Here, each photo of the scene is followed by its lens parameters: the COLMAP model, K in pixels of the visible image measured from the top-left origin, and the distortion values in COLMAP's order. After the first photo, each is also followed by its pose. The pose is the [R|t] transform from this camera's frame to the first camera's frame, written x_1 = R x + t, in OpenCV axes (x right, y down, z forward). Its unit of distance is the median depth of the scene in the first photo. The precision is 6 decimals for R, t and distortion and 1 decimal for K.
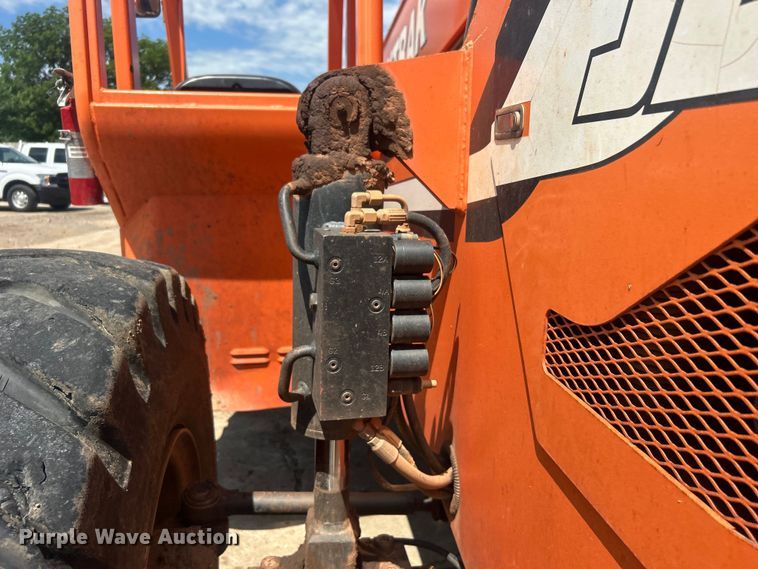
lens RADIAL K [[576.6, 0, 379.0], [0, 576.6, 284.5], [0, 0, 1]] dist [0.042497, -0.059113]
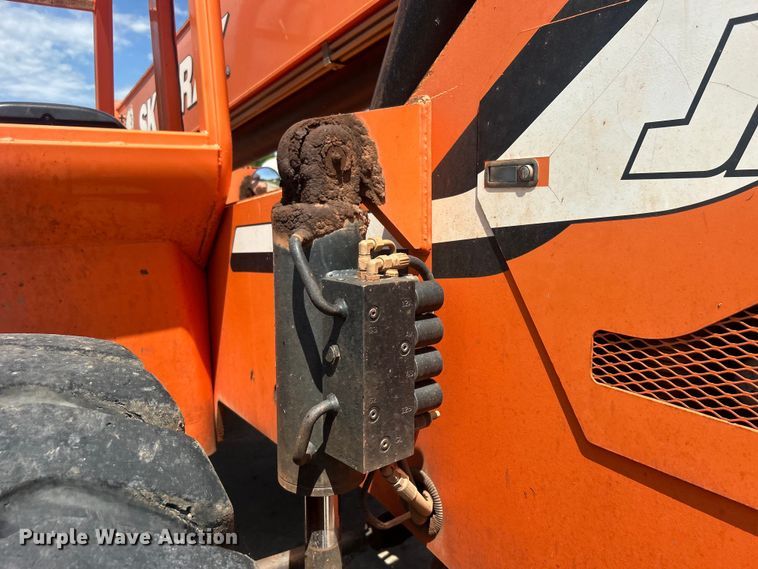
lens RADIAL K [[583.6, 0, 347.9], [0, 583.6, 291.0], [0, 0, 1]] dist [0.029839, -0.008829]
pose [[0.884290, -0.100735, 0.455942, -0.525260], [0.116156, 0.993214, -0.005844, -0.066931], [-0.452259, 0.058128, 0.889990, 0.106051]]
